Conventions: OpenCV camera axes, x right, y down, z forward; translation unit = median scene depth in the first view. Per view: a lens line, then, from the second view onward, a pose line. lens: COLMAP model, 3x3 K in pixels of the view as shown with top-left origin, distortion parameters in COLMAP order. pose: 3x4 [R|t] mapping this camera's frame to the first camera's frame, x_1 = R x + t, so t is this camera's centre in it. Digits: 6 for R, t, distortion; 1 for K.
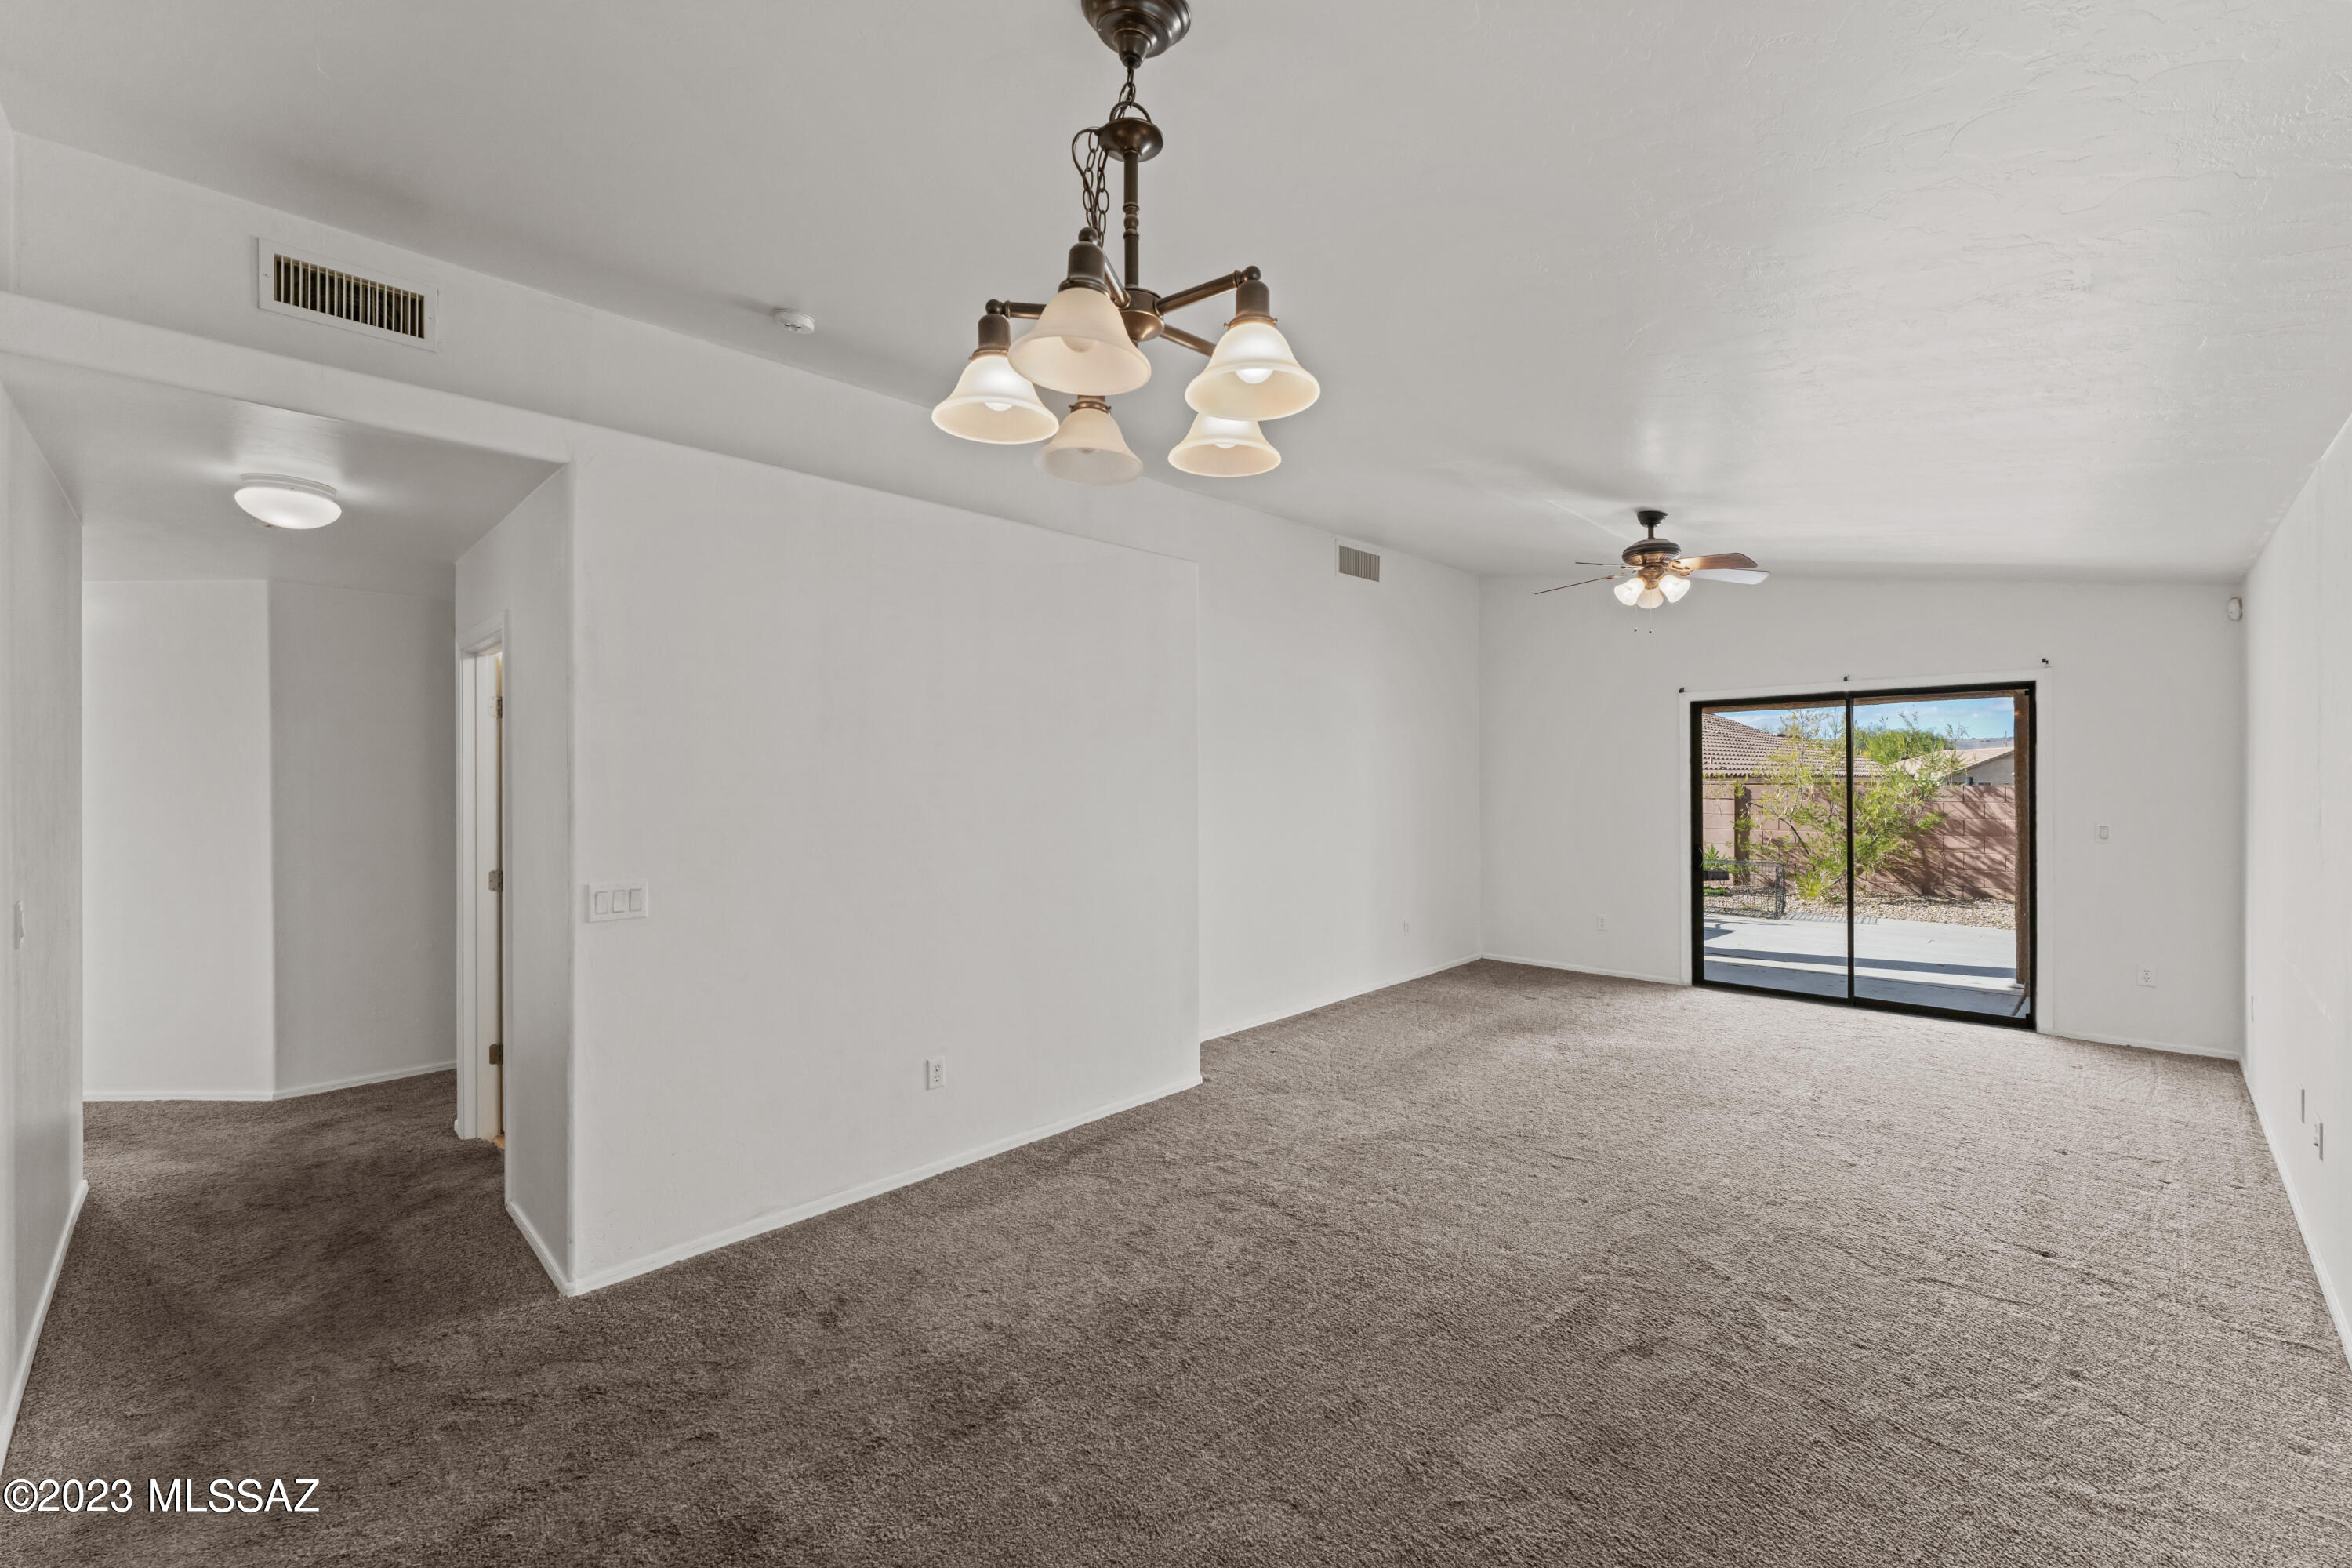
lens RADIAL K [[942.7, 0, 1171.4], [0, 942.7, 780.5], [0, 0, 1]] dist [0.000500, -0.000106]
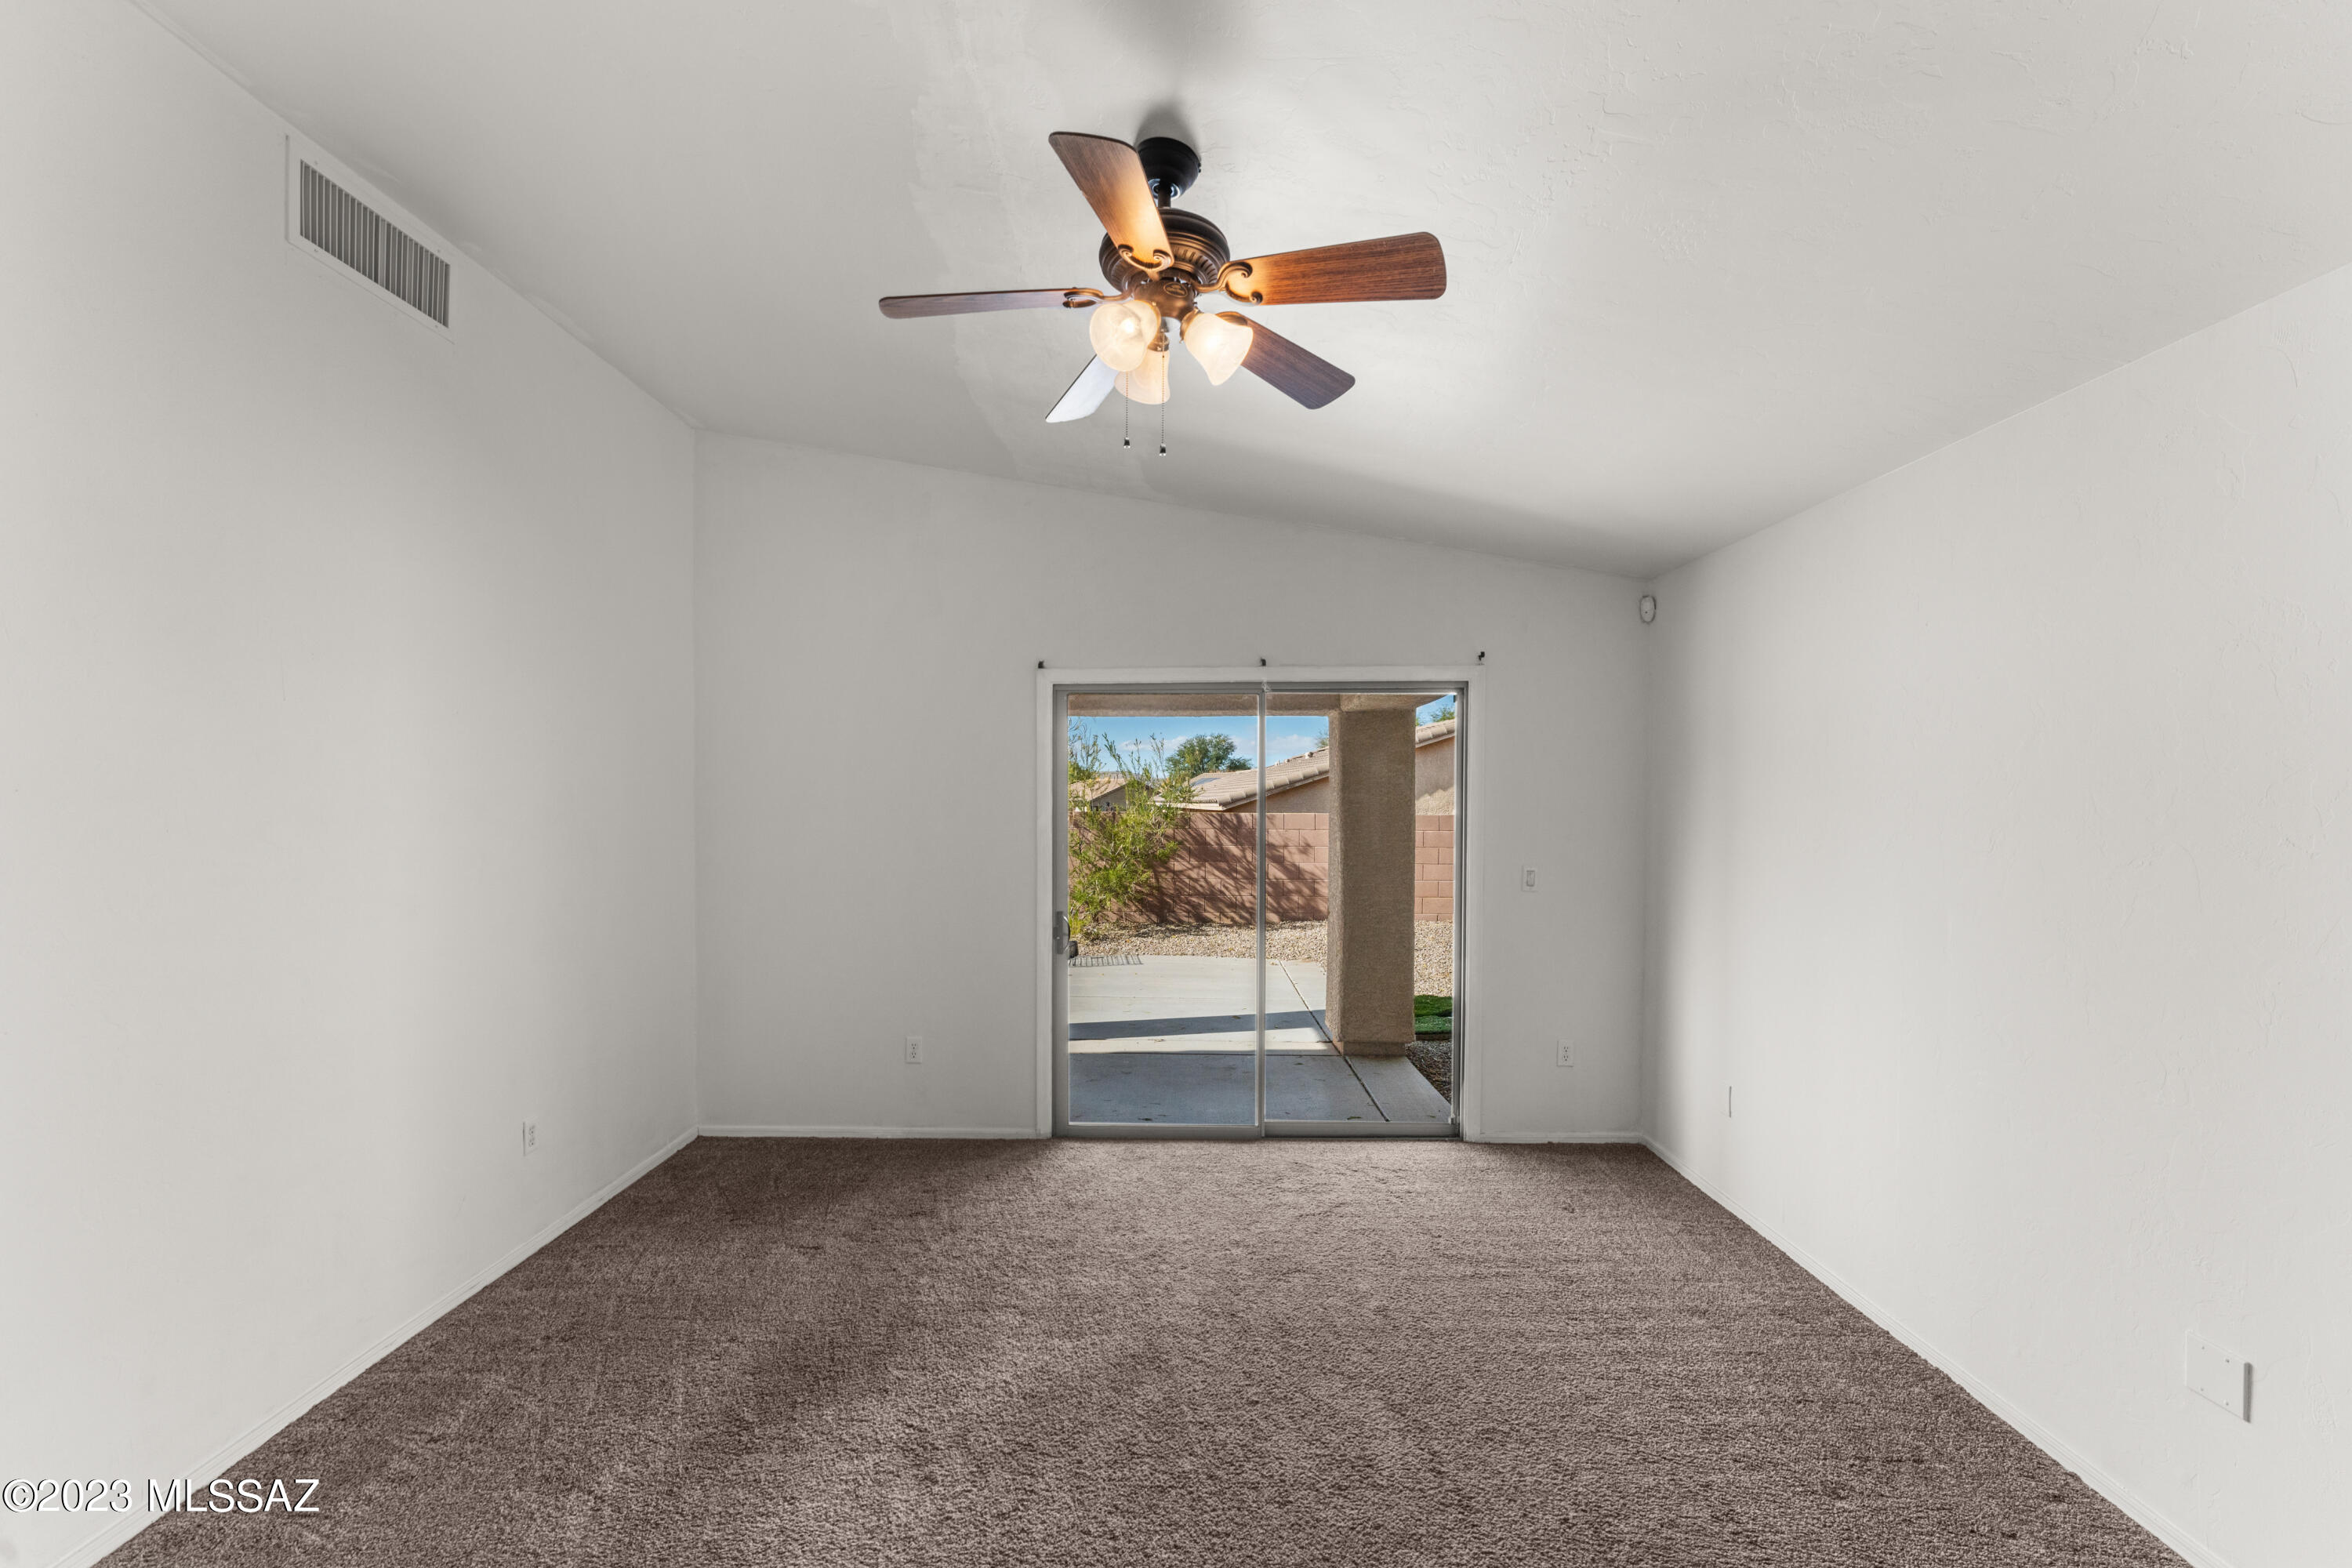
lens RADIAL K [[991.4, 0, 1169.4], [0, 991.4, 816.8], [0, 0, 1]] dist [-0.000093, -0.000152]
pose [[0.714362, -0.003872, 0.699765, 0.210788], [-0.004982, 0.999931, 0.010618, -0.004452], [-0.699758, -0.011071, 0.714294, 0.688695]]
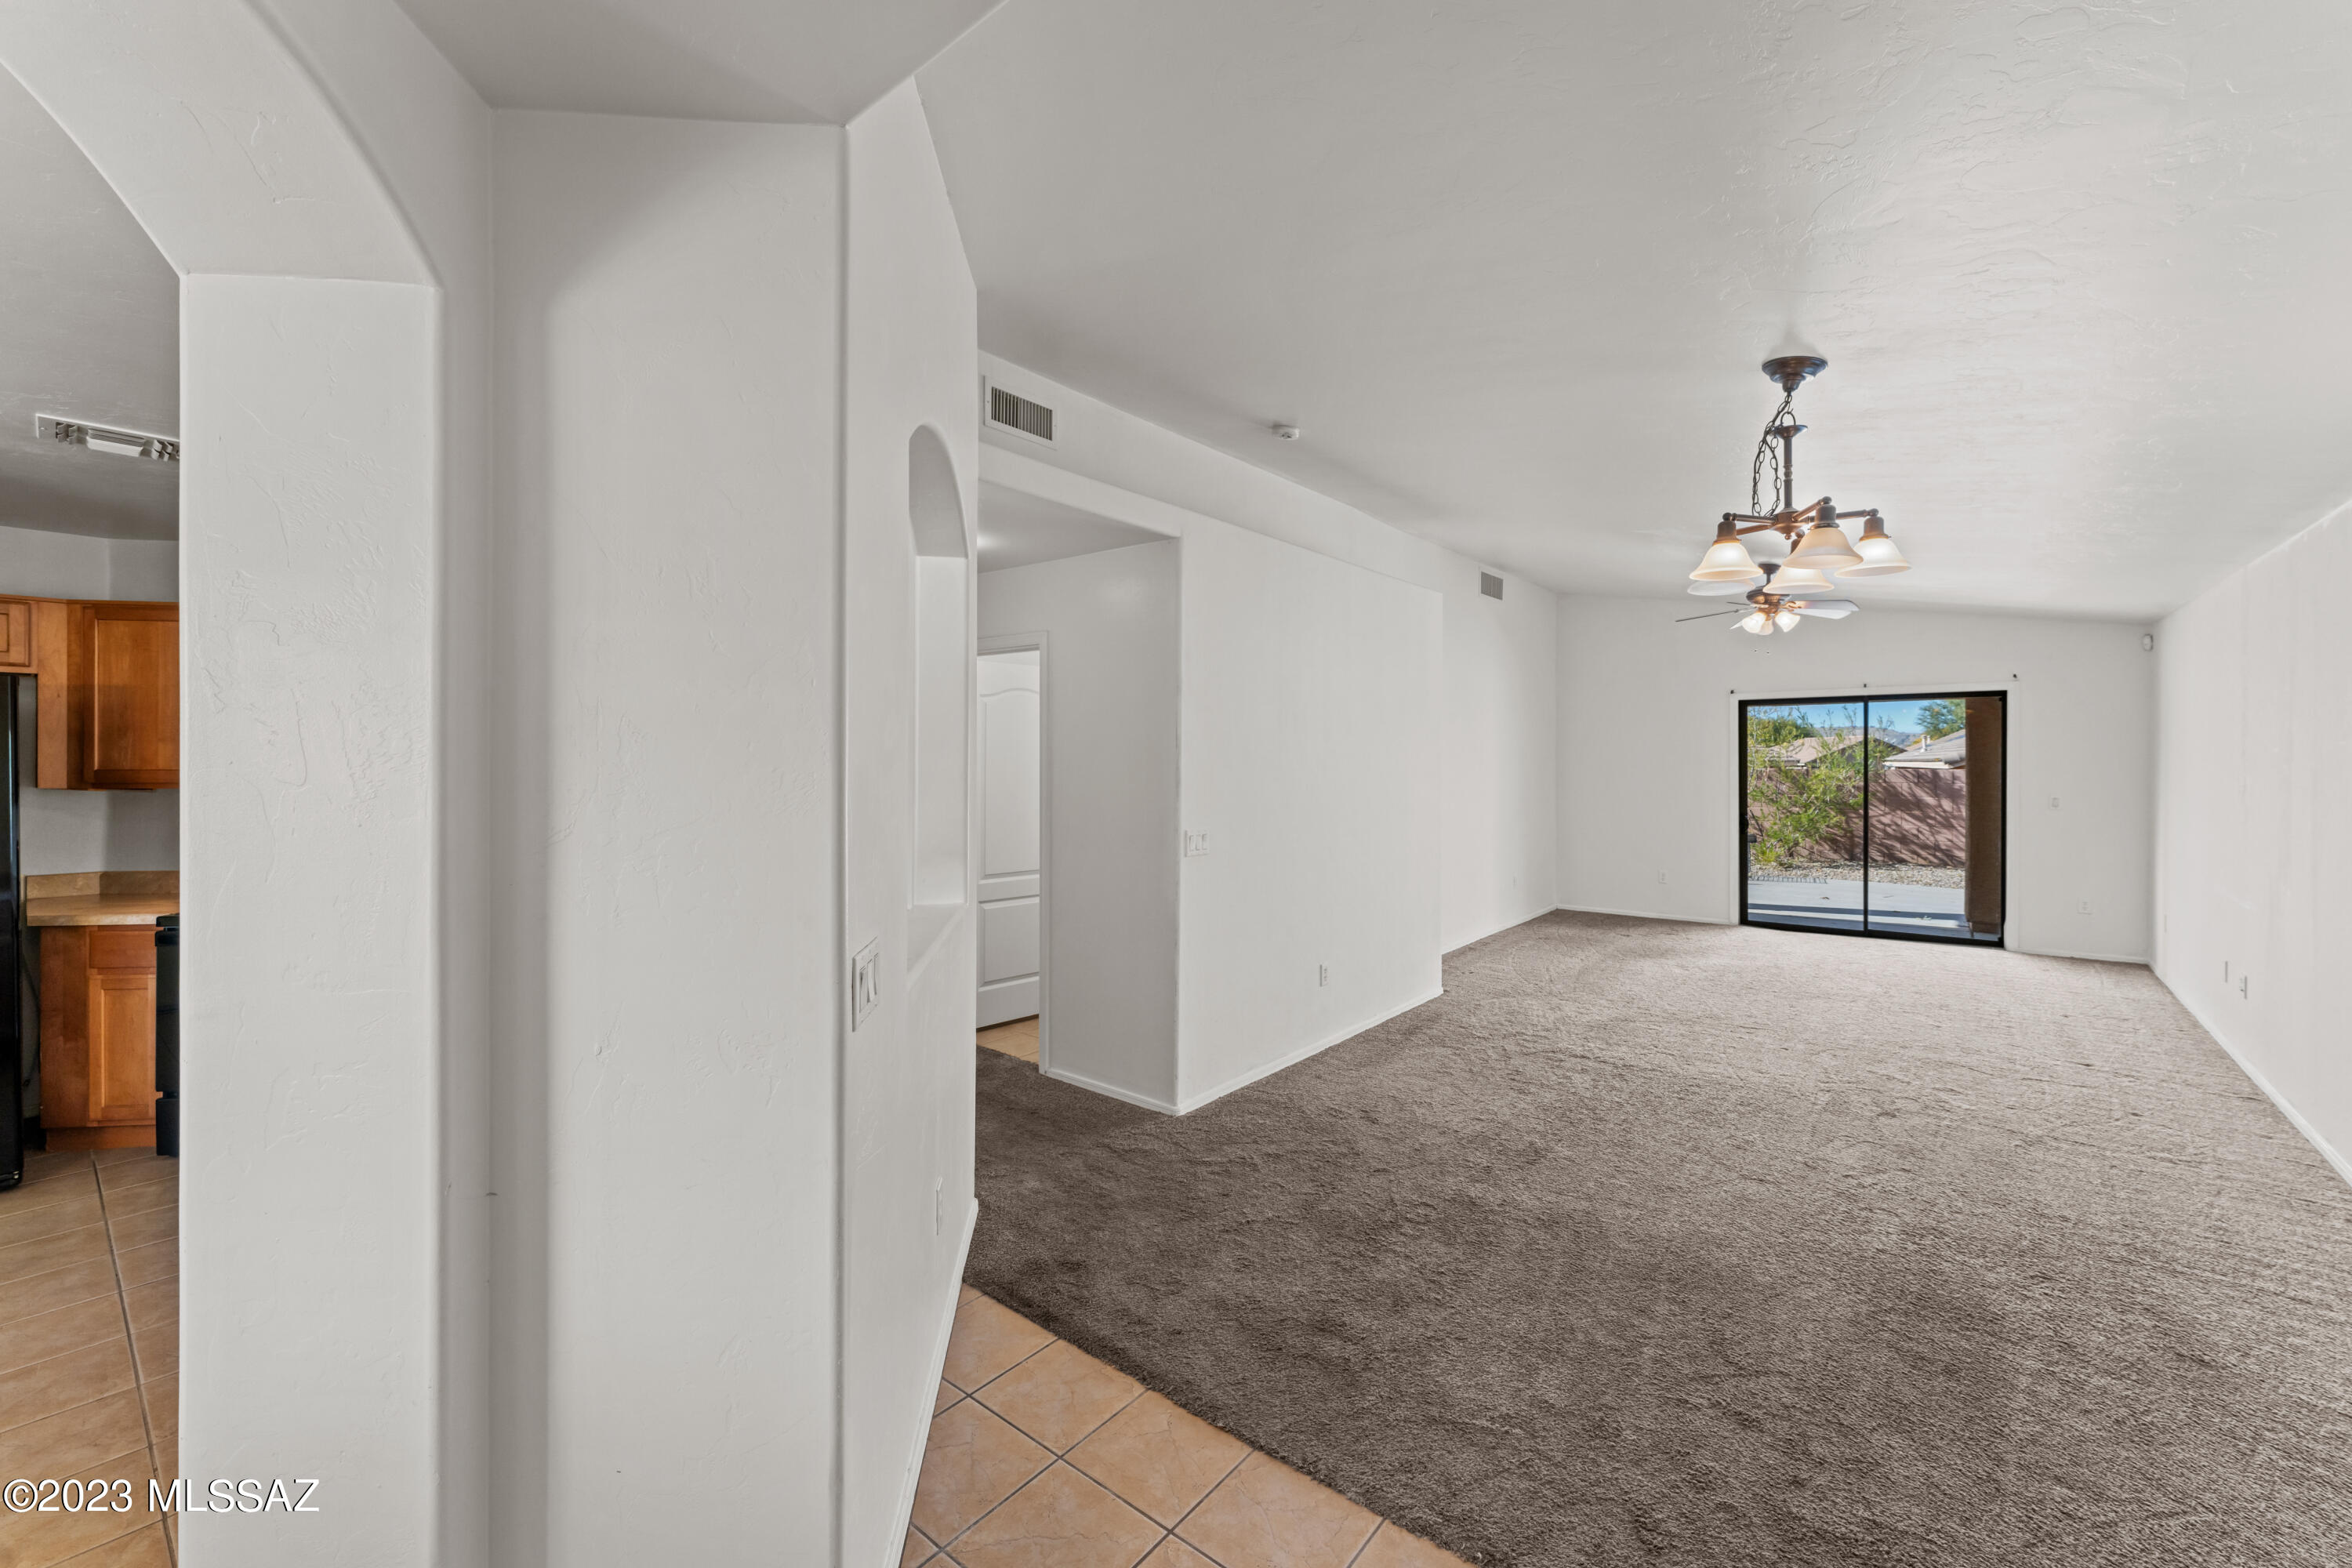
lens RADIAL K [[937.9, 0, 1178.6], [0, 937.9, 763.2], [0, 0, 1]] dist [0.002660, 0.000018]
pose [[0.994611, 0.005280, 0.103542, -0.481113], [-0.005428, 0.999985, 0.001145, 0.004333], [-0.103534, -0.001700, 0.994624, -0.258869]]
